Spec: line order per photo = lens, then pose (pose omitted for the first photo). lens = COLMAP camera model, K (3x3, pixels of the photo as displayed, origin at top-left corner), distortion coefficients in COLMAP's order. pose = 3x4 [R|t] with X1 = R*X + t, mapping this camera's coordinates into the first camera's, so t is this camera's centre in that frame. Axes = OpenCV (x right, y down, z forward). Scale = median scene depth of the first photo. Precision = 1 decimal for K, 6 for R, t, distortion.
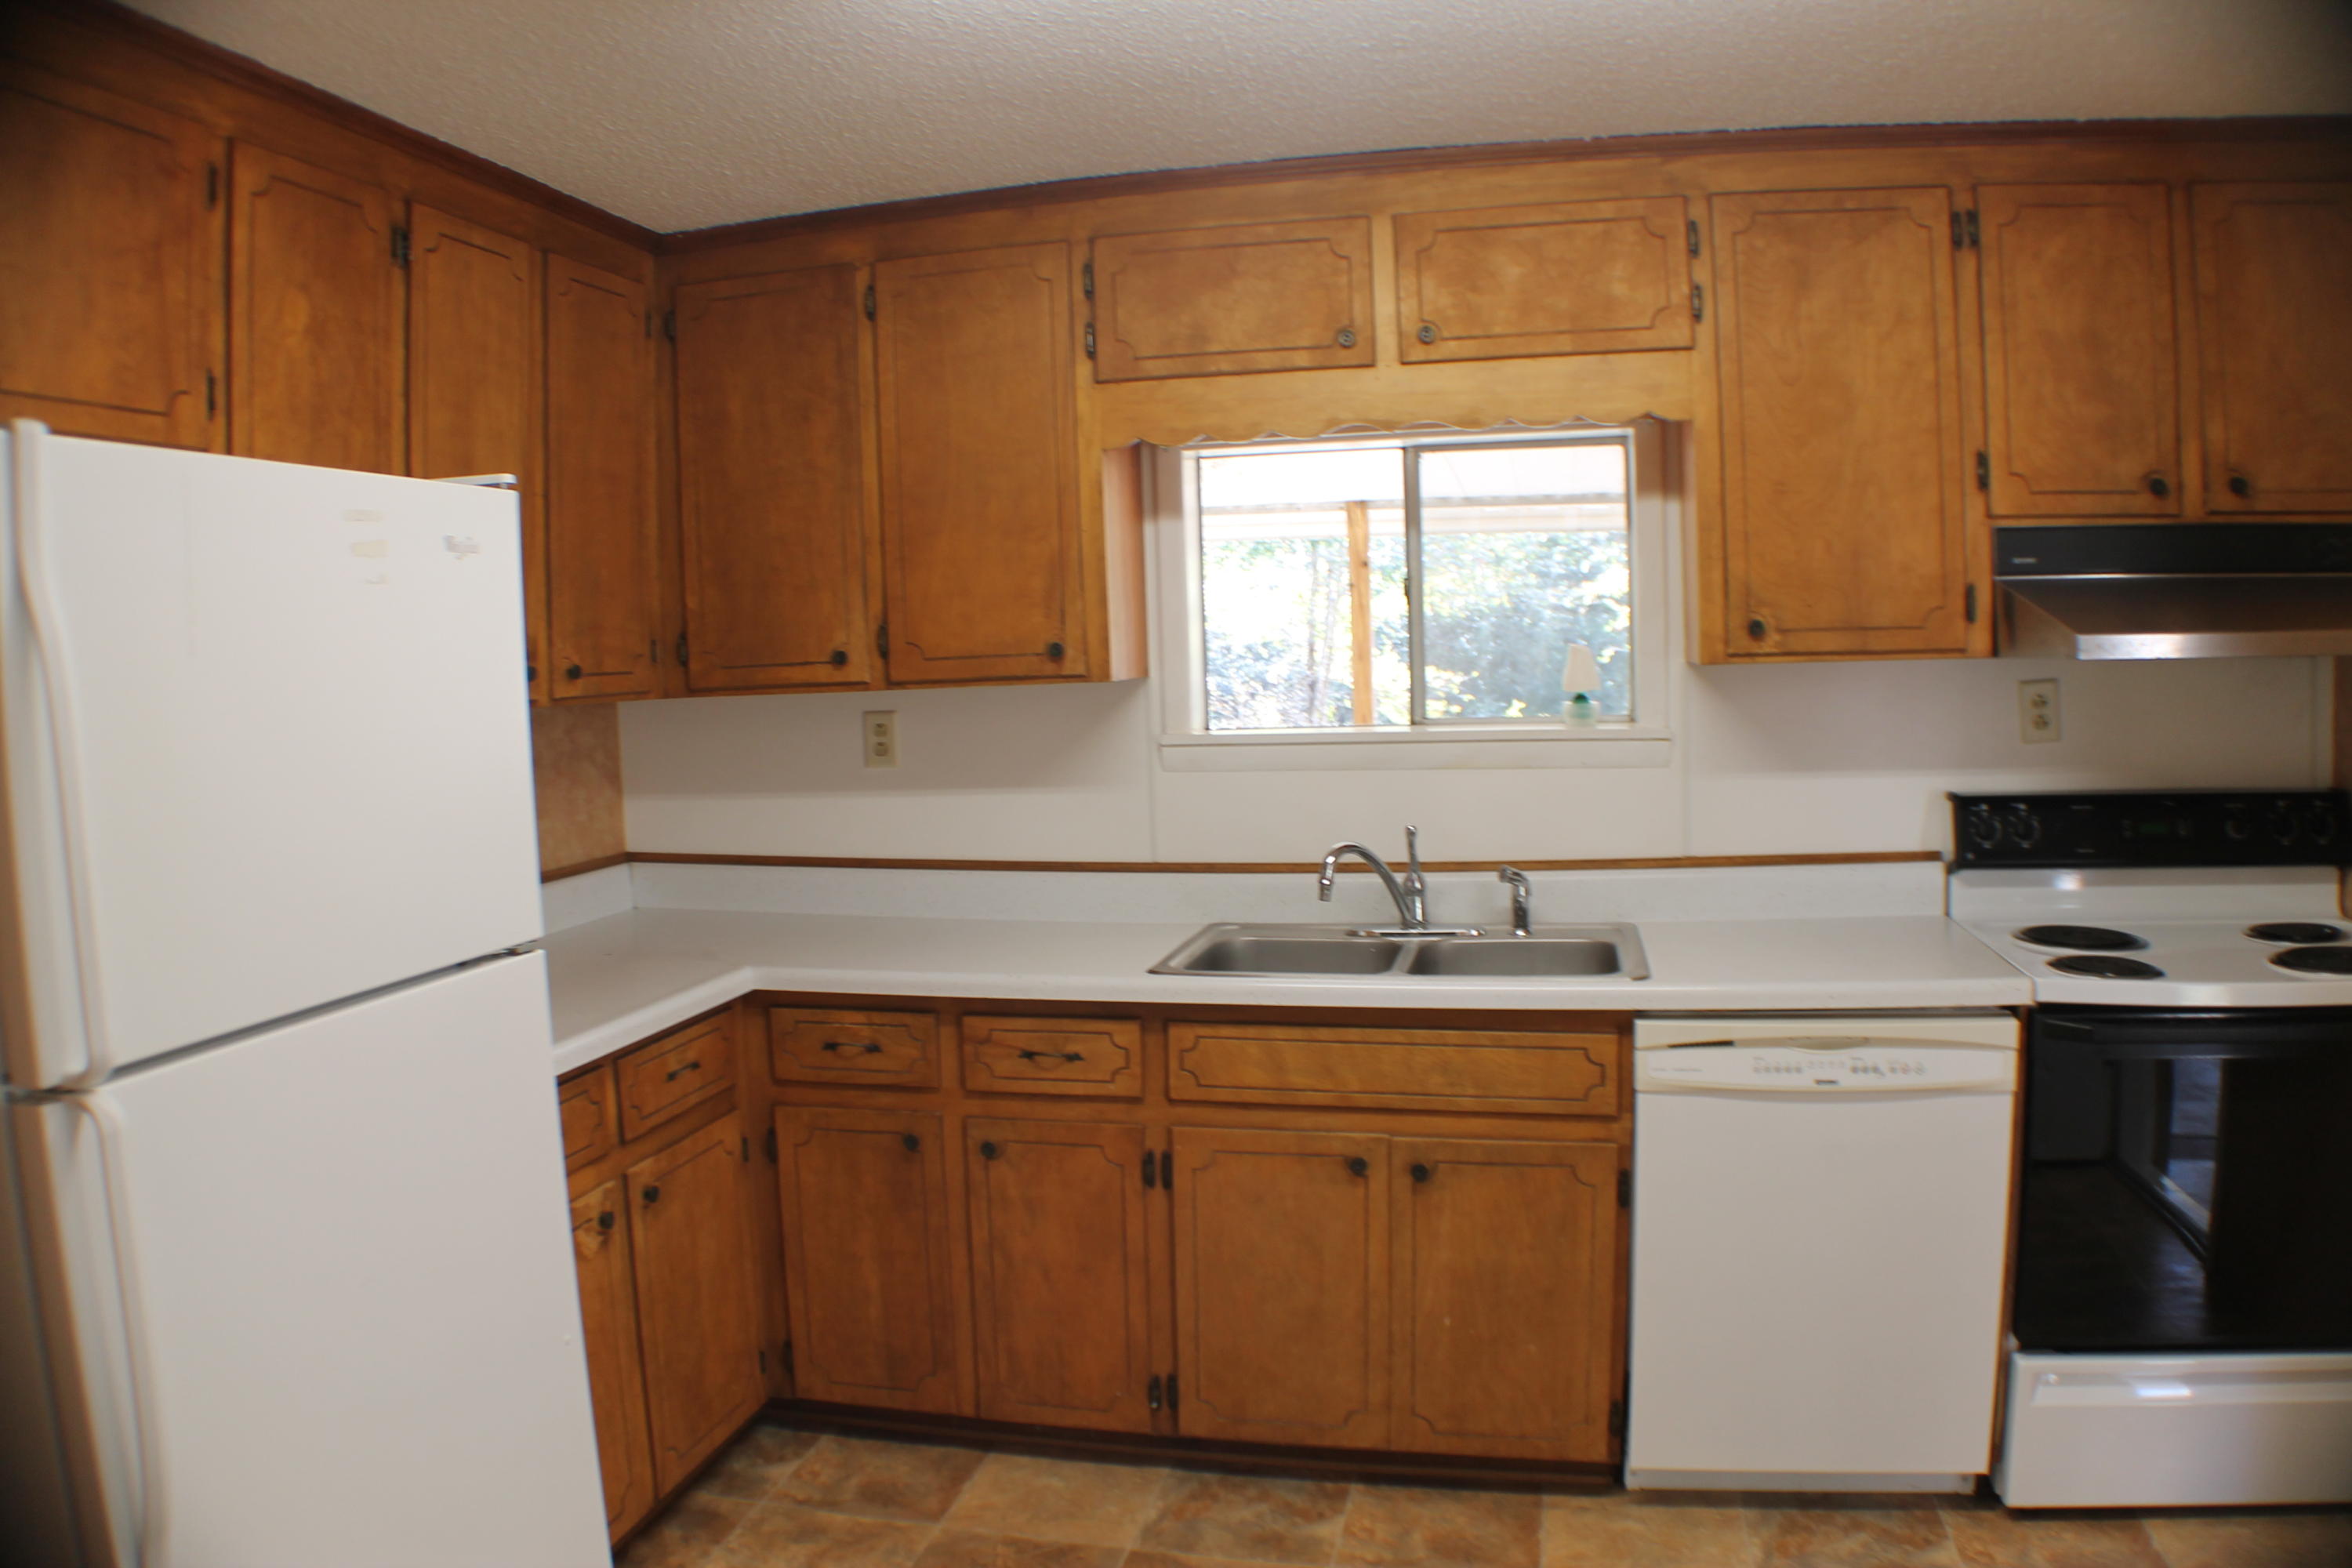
lens RADIAL K [[1673.0, 0, 1176.0], [0, 1673.0, 784.0], [0, 0, 1]] dist [-0.212405, 0.074487]
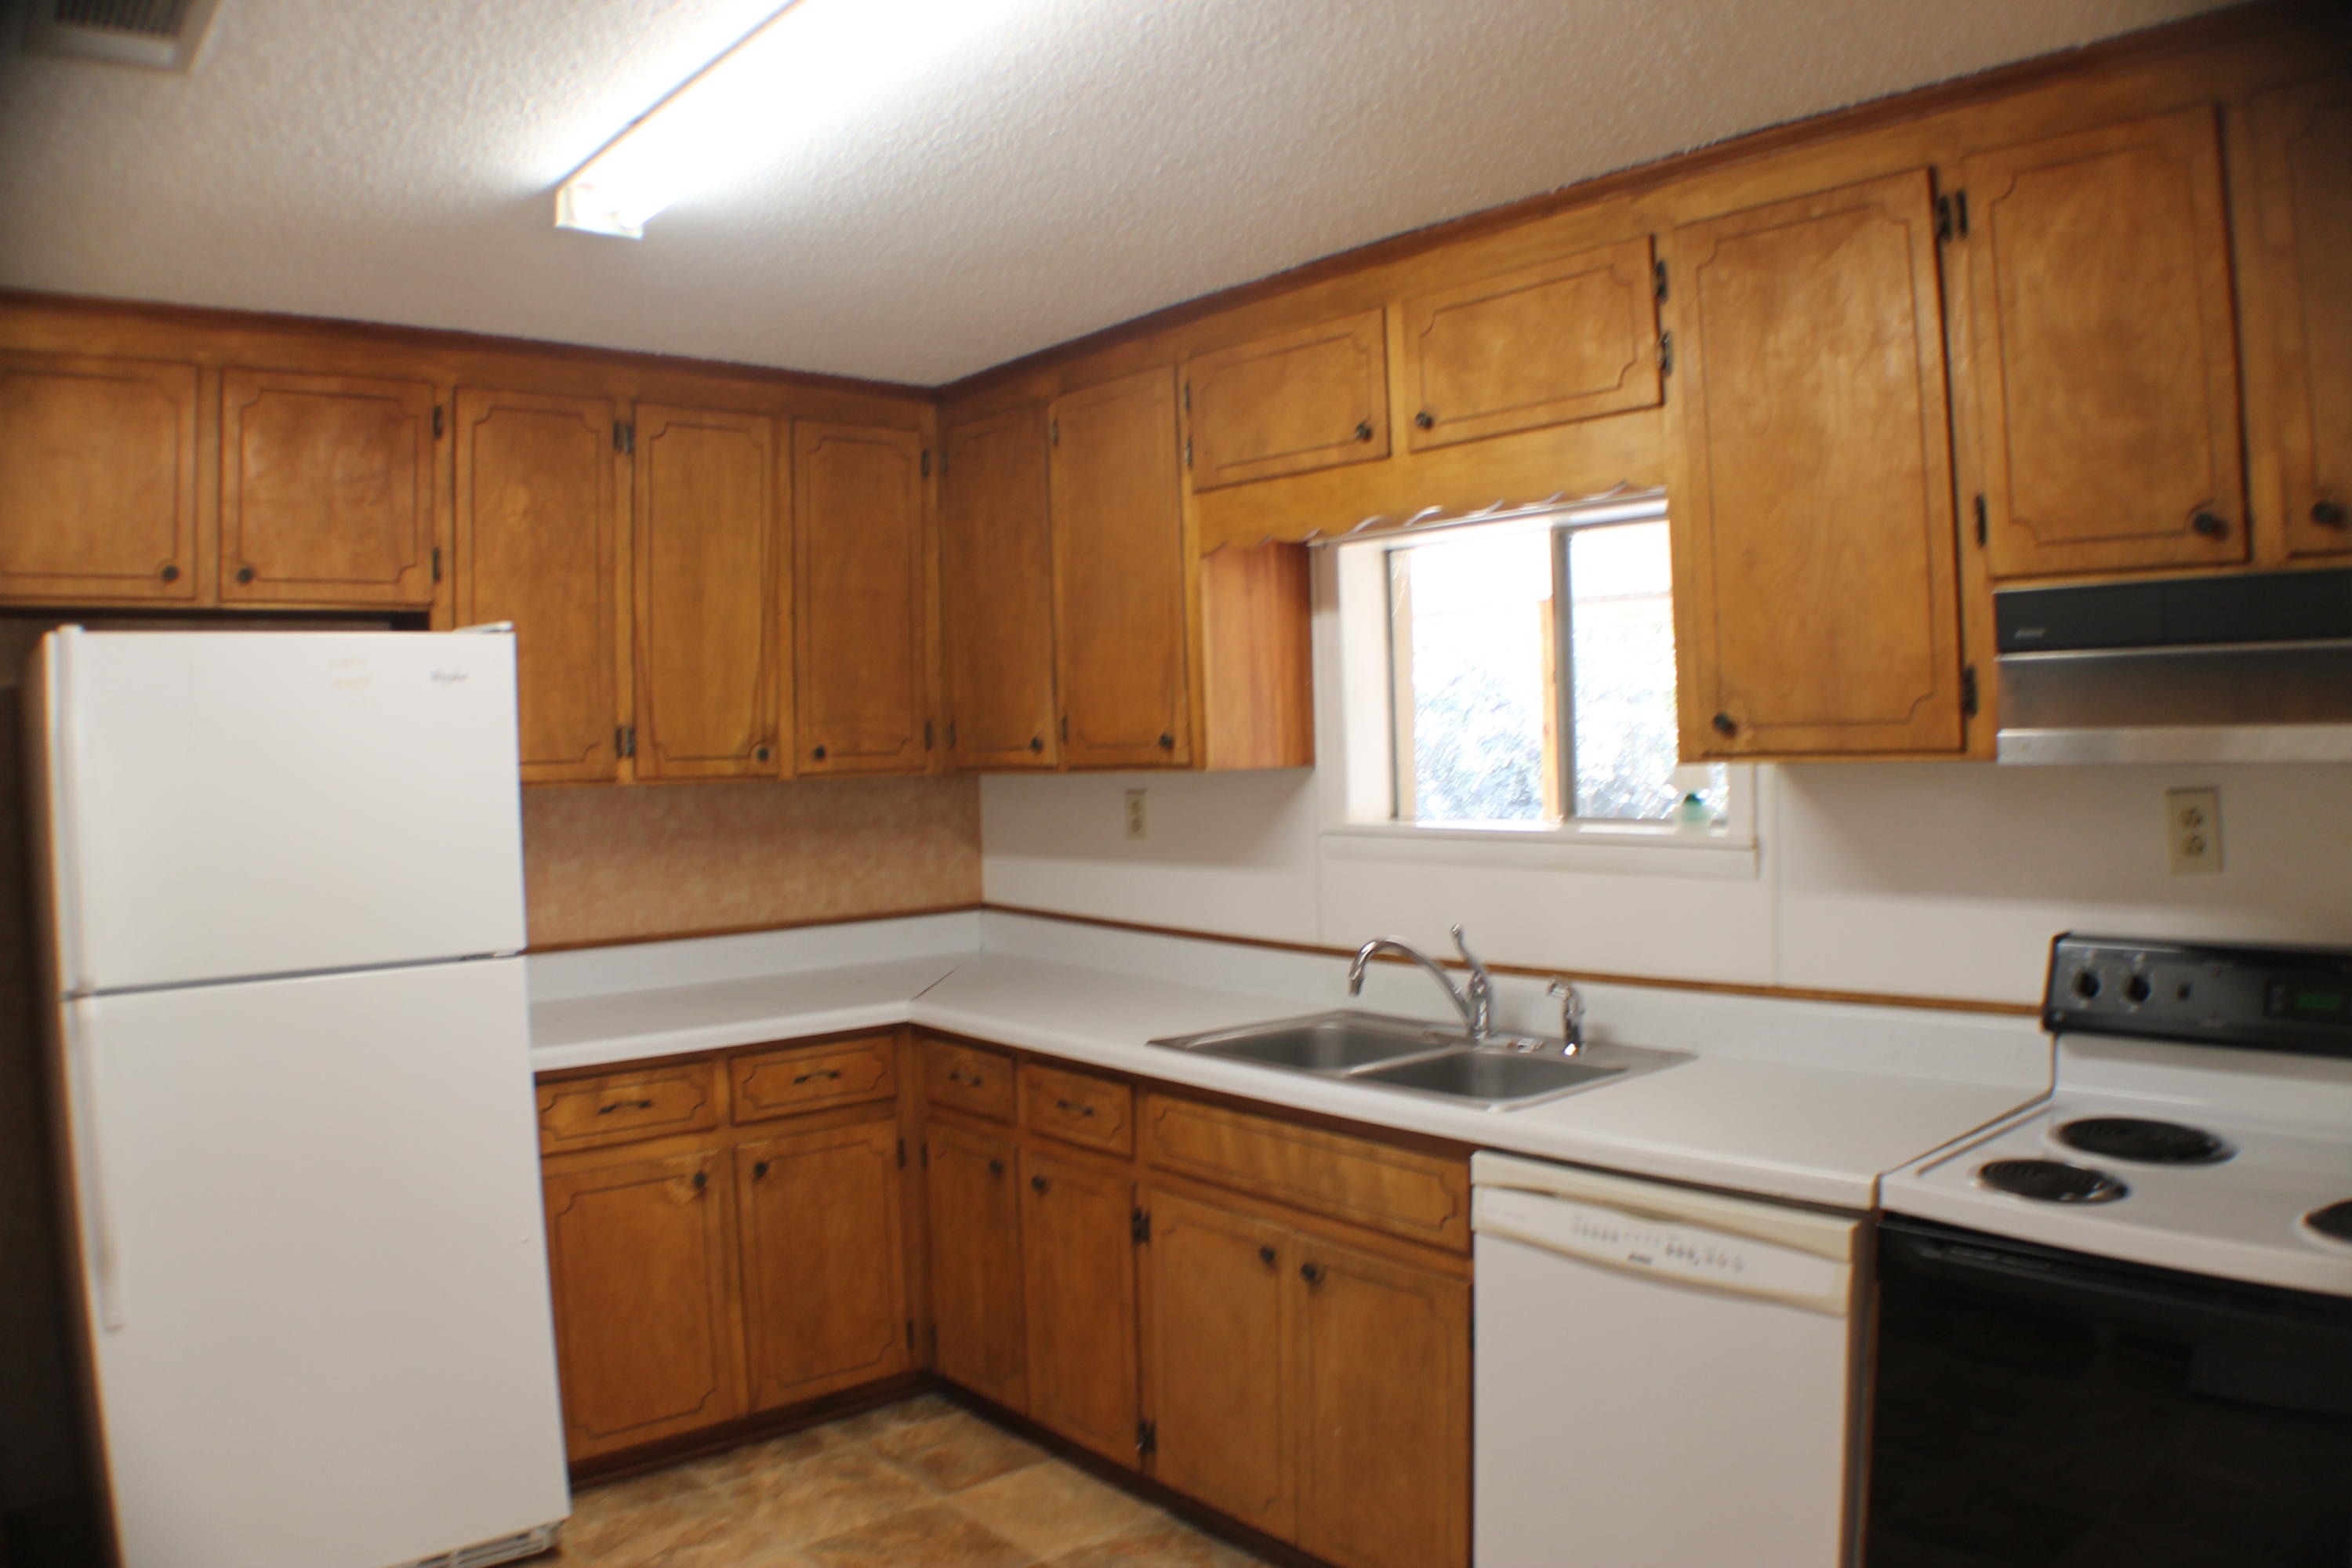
lens RADIAL K [[1673.0, 0, 1176.0], [0, 1673.0, 784.0], [0, 0, 1]] dist [-0.212405, 0.074487]
pose [[0.806843, 0.025535, -0.590214, 0.643259], [-0.046882, 0.998682, -0.020882, -0.032914], [0.588903, 0.044519, 0.806977, 0.139915]]
